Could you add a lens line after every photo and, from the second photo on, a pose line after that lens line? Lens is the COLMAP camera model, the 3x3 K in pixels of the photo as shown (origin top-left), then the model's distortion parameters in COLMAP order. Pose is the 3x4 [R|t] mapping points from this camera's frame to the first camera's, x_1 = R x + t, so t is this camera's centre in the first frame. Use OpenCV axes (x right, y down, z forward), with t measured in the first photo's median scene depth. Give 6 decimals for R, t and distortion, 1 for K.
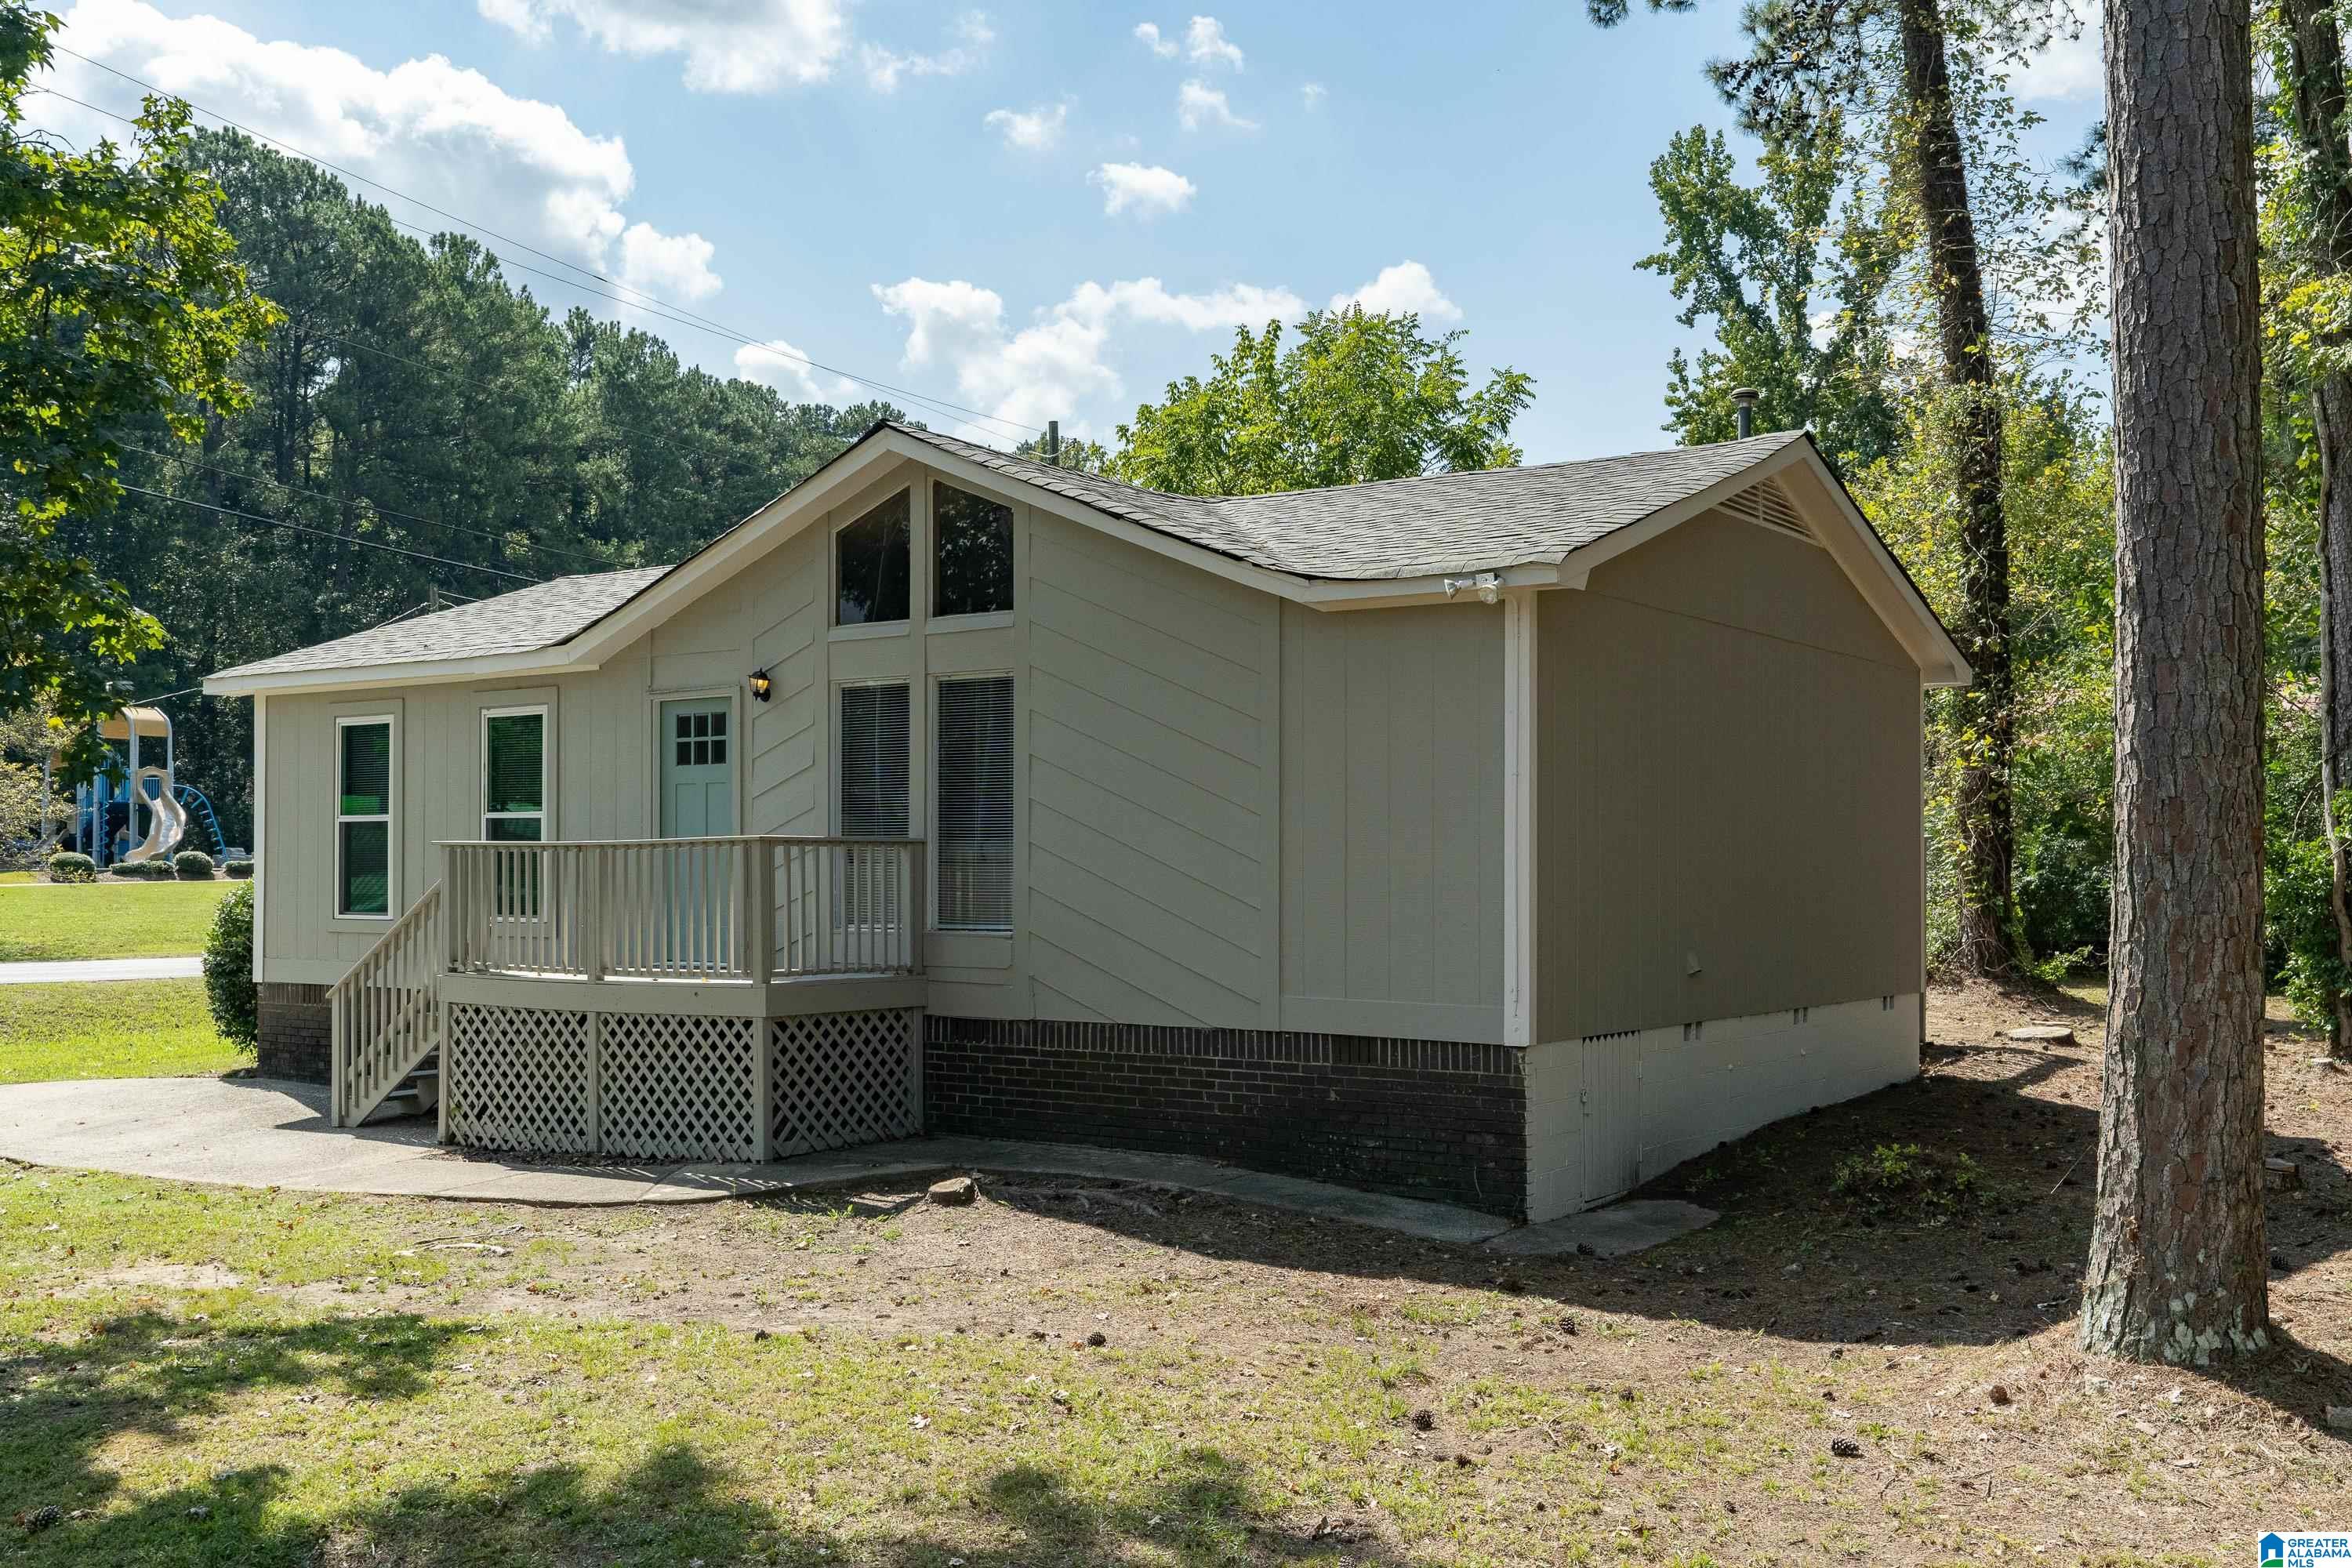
lens RADIAL K [[2095.5, 0, 1176.0], [0, 2095.5, 784.0], [0, 0, 1]] dist [0.077282, -0.101929]
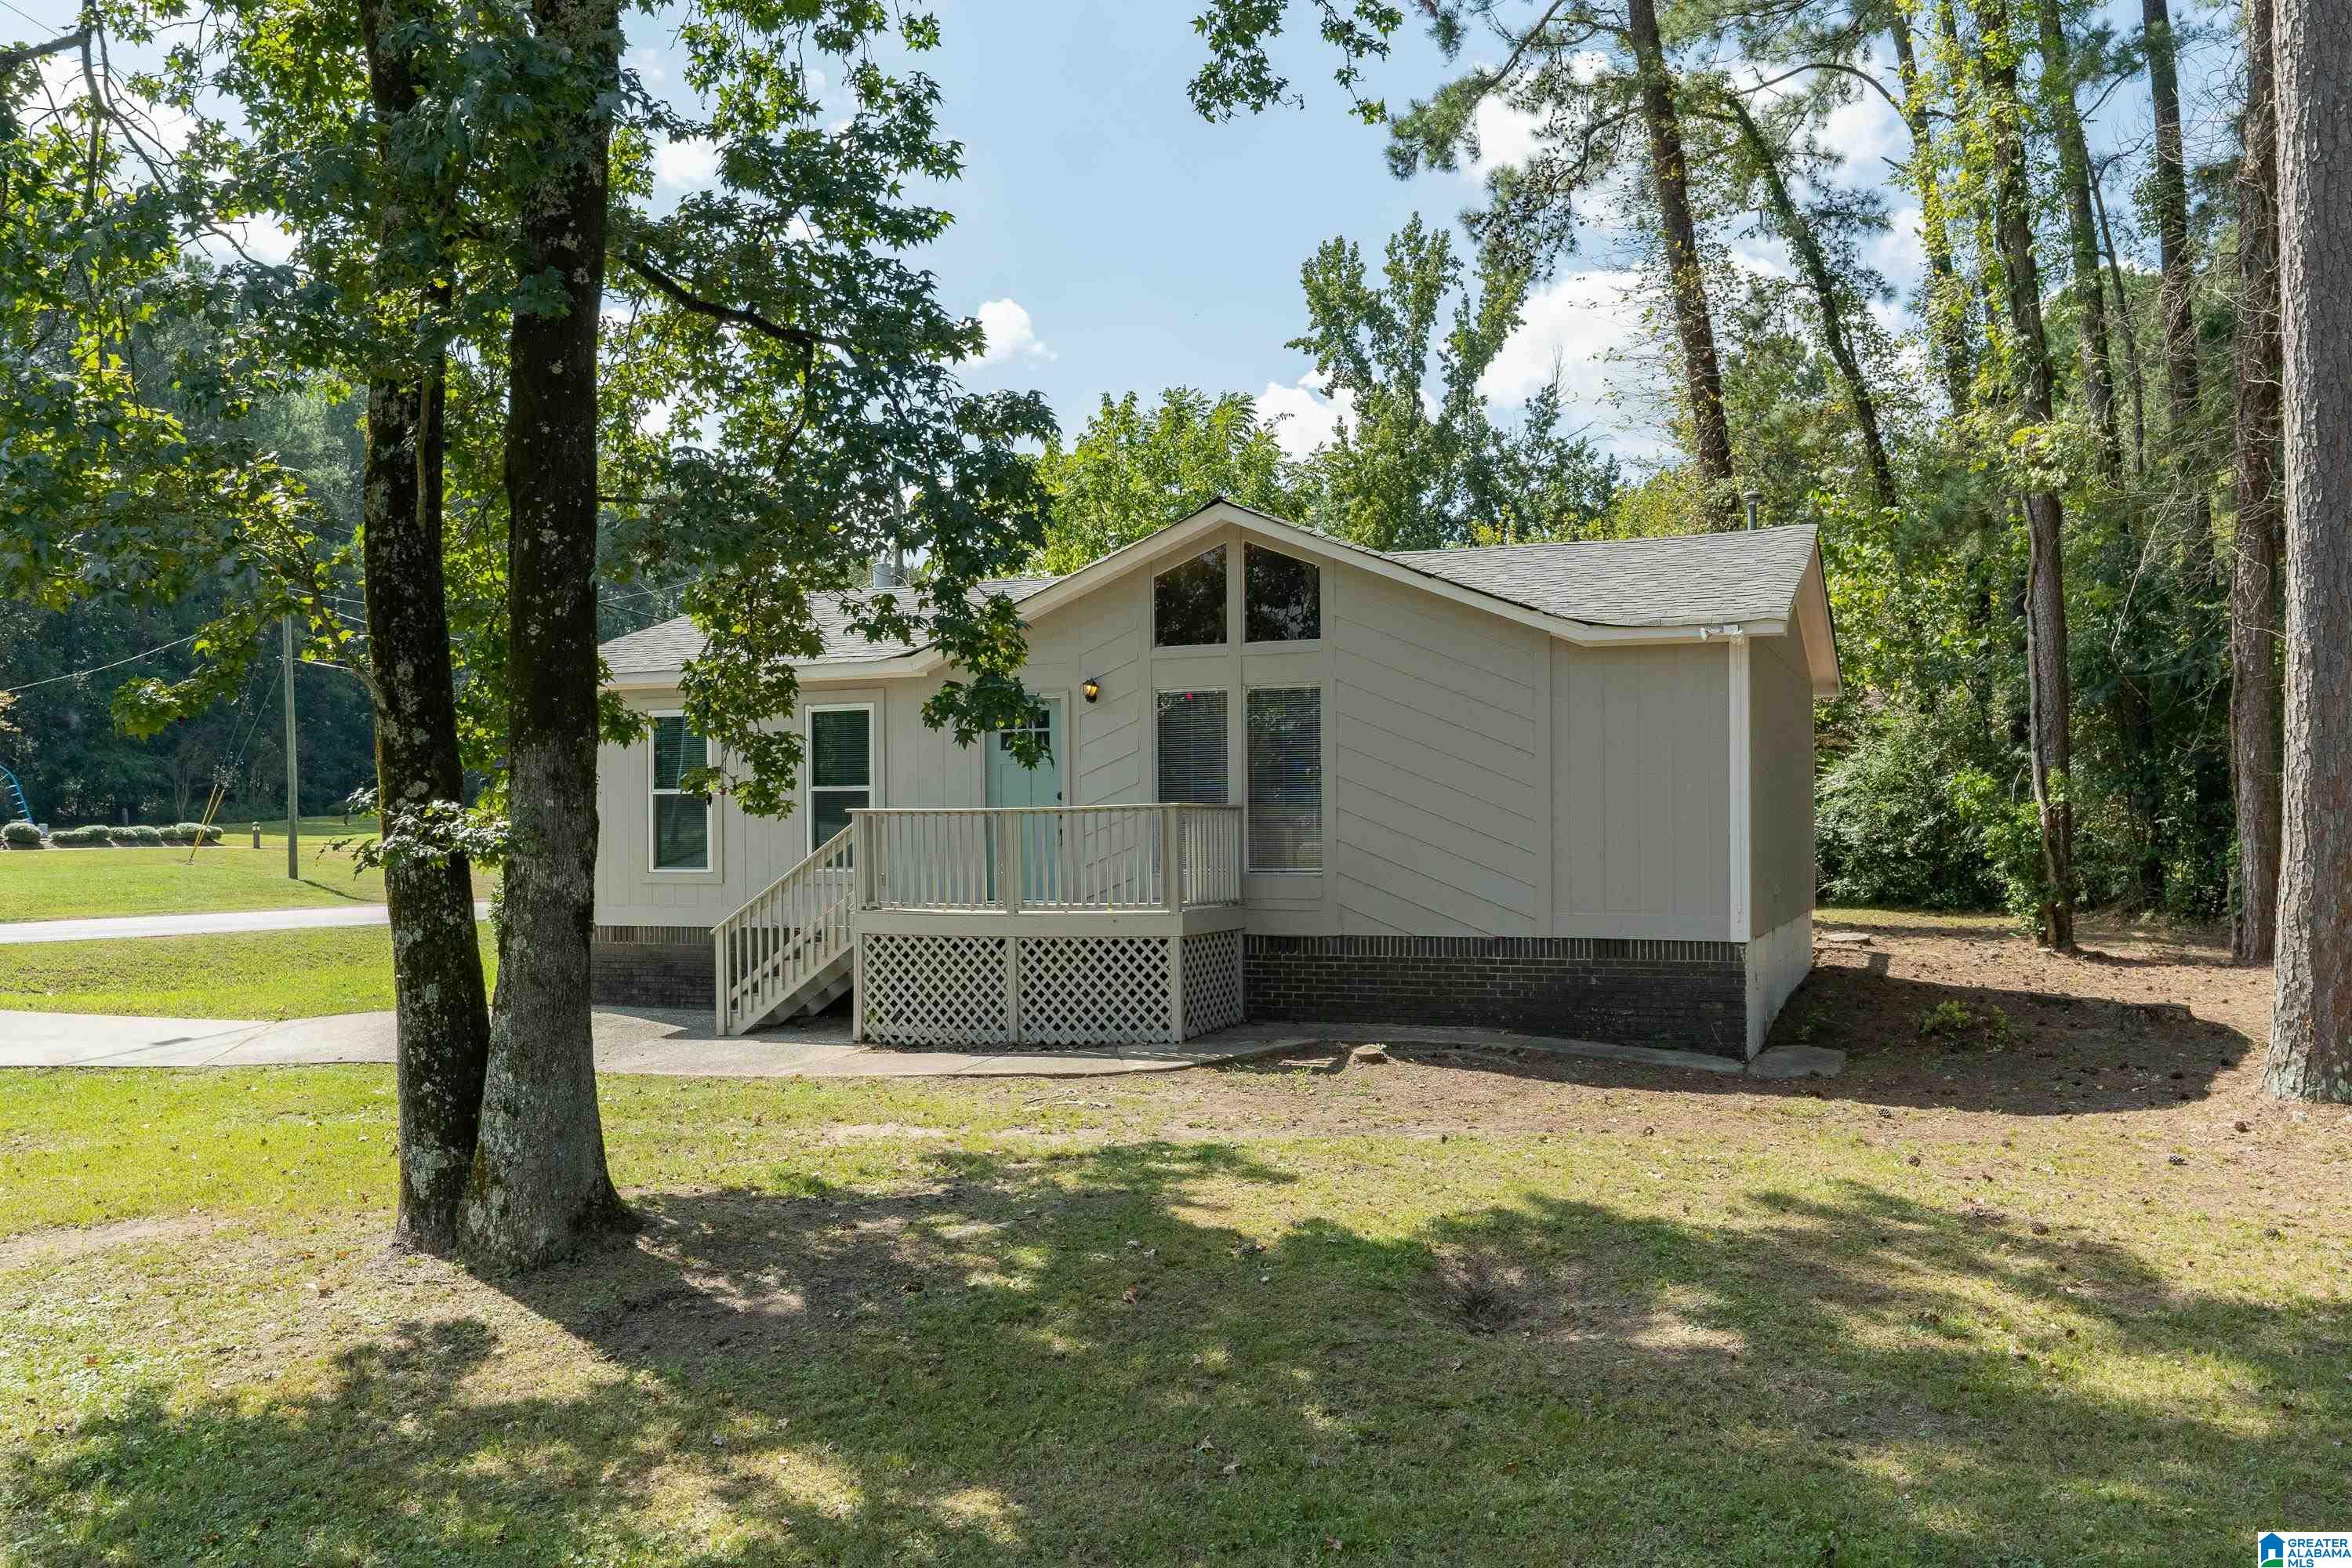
lens RADIAL K [[1776.0, 0, 1238.6], [0, 1776.0, 791.7], [0, 0, 1]] dist [0.051894, 0.000074]
pose [[0.970490, -0.001619, 0.241135, -0.384197], [-0.002559, 0.999852, 0.017015, -0.002151], [-0.241126, -0.017130, 0.970343, -0.109850]]
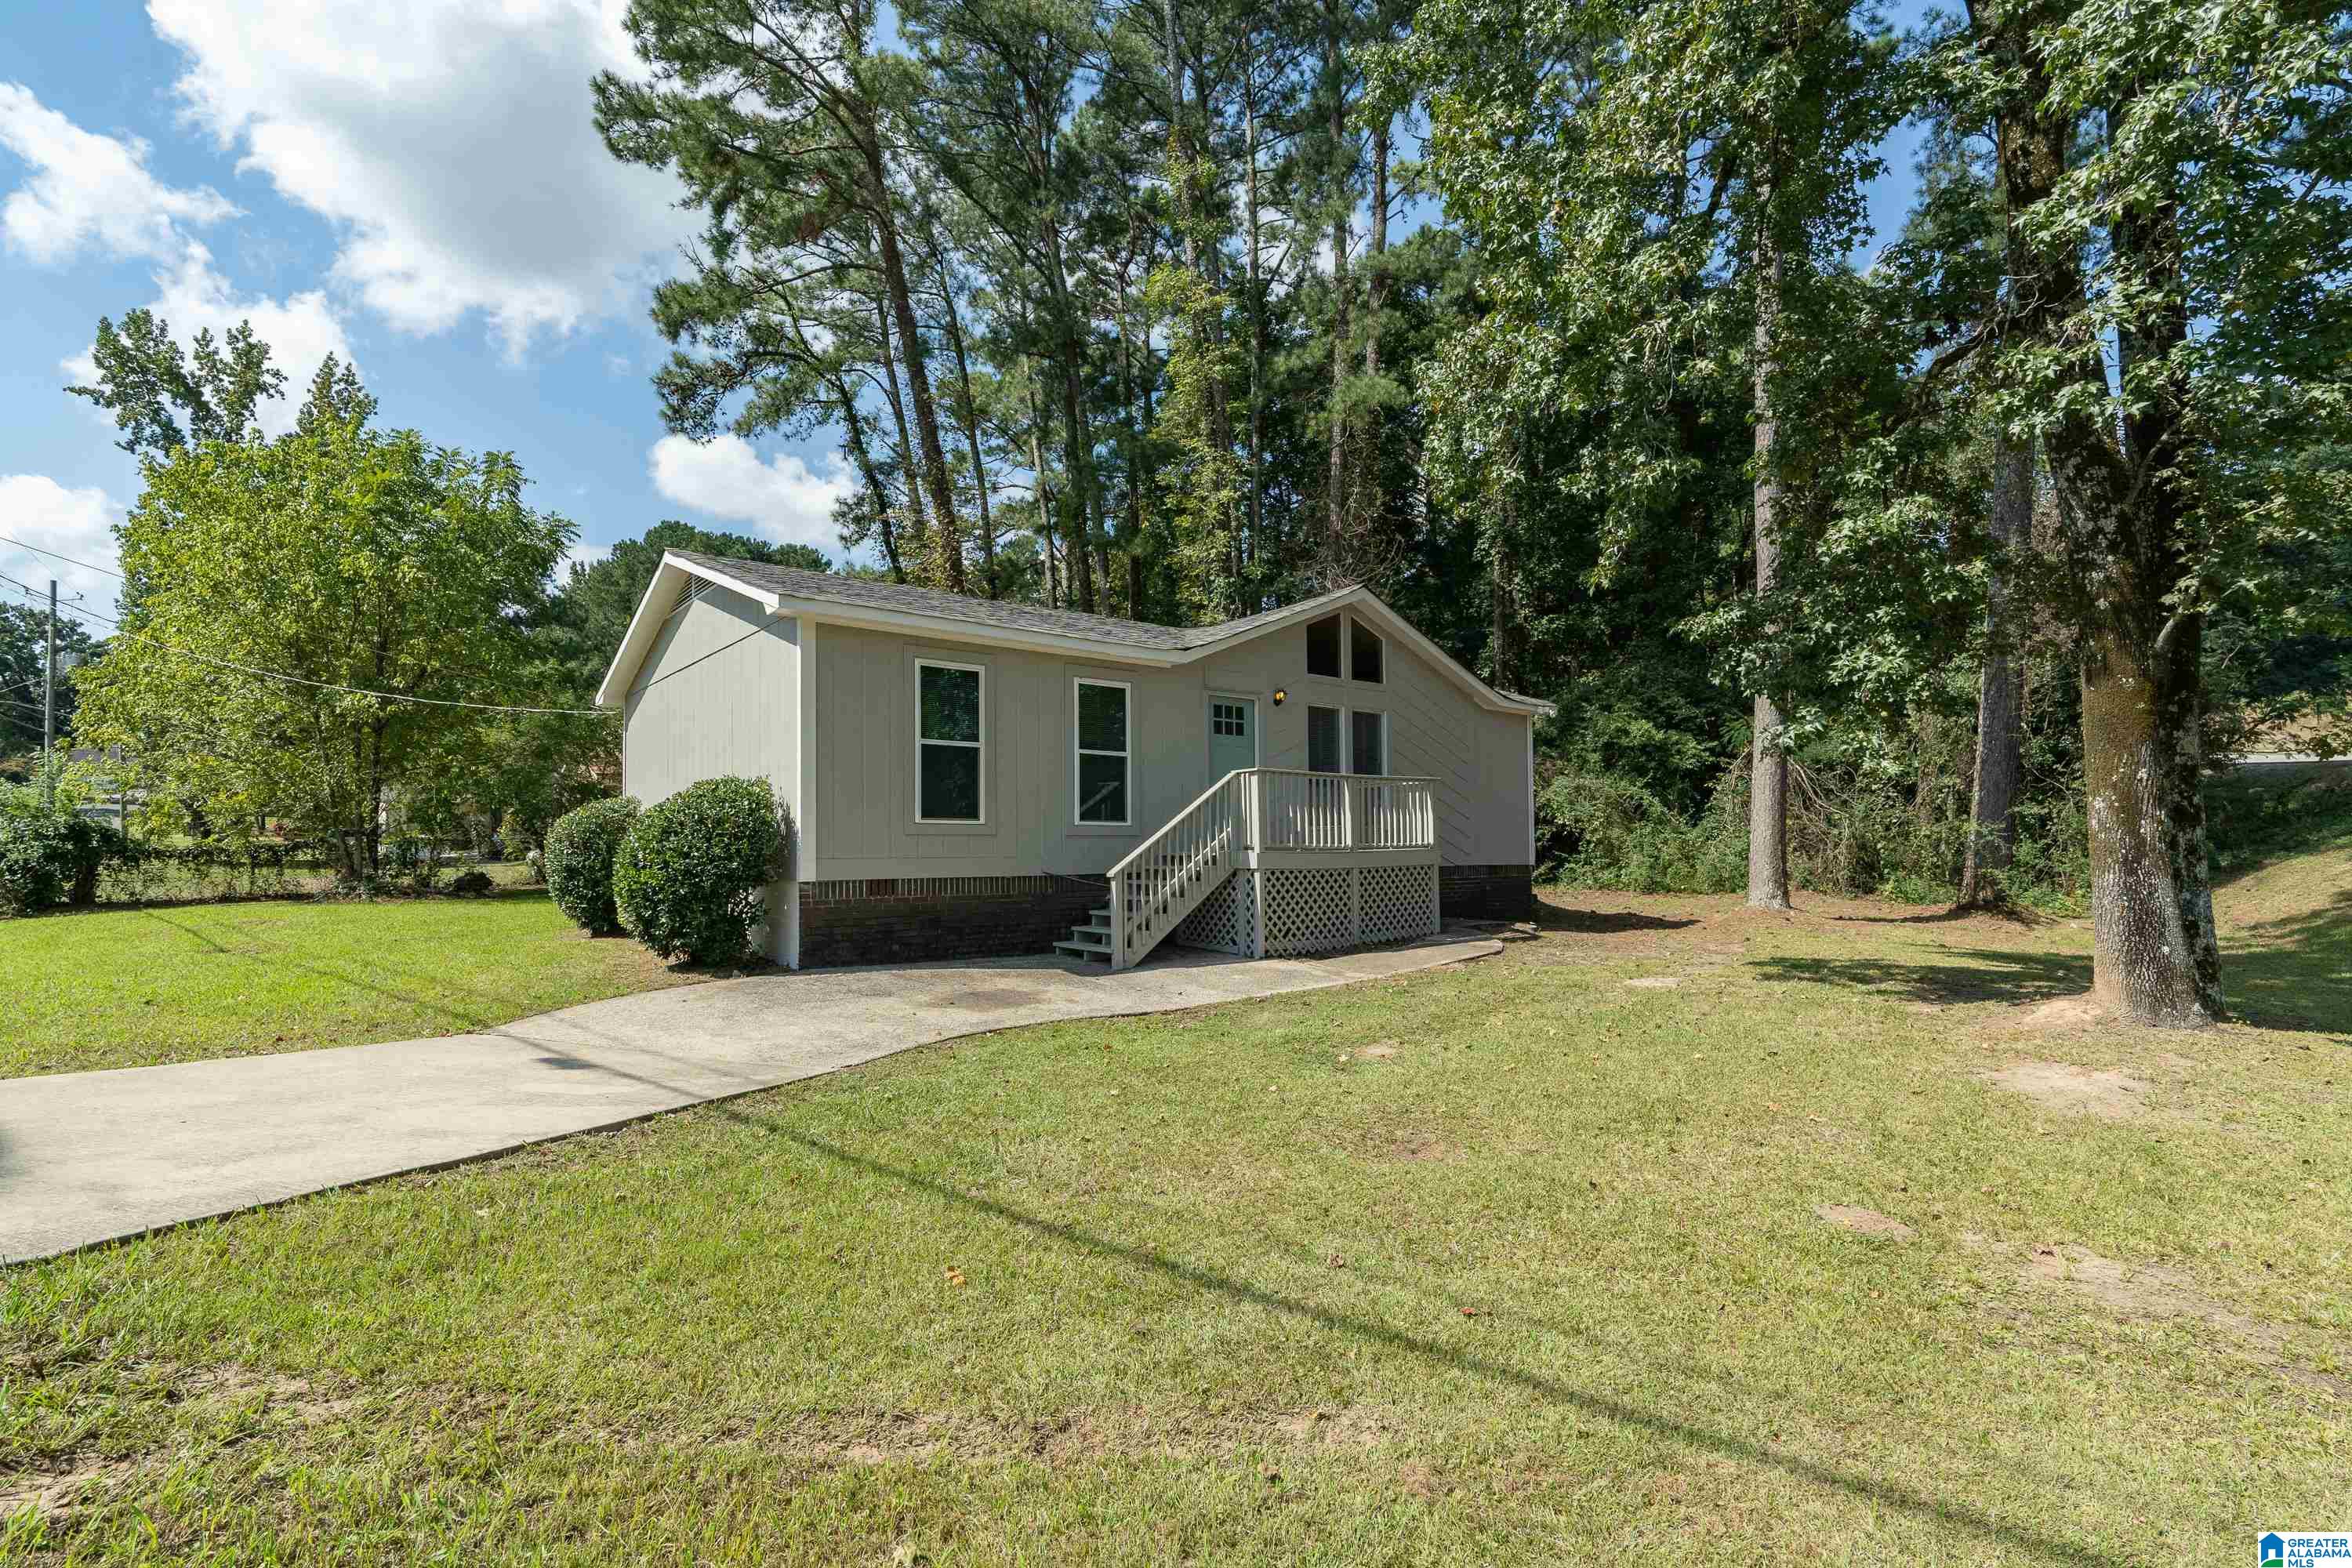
lens RADIAL K [[1072.2, 0, 1171.0], [0, 1072.2, 793.2], [0, 0, 1]] dist [-0.004454, 0.000409]
pose [[0.272877, 0.054864, 0.960483, -1.147736], [-0.026137, 0.998427, -0.049605, 0.089098], [-0.961694, -0.011568, 0.273882, 0.848363]]
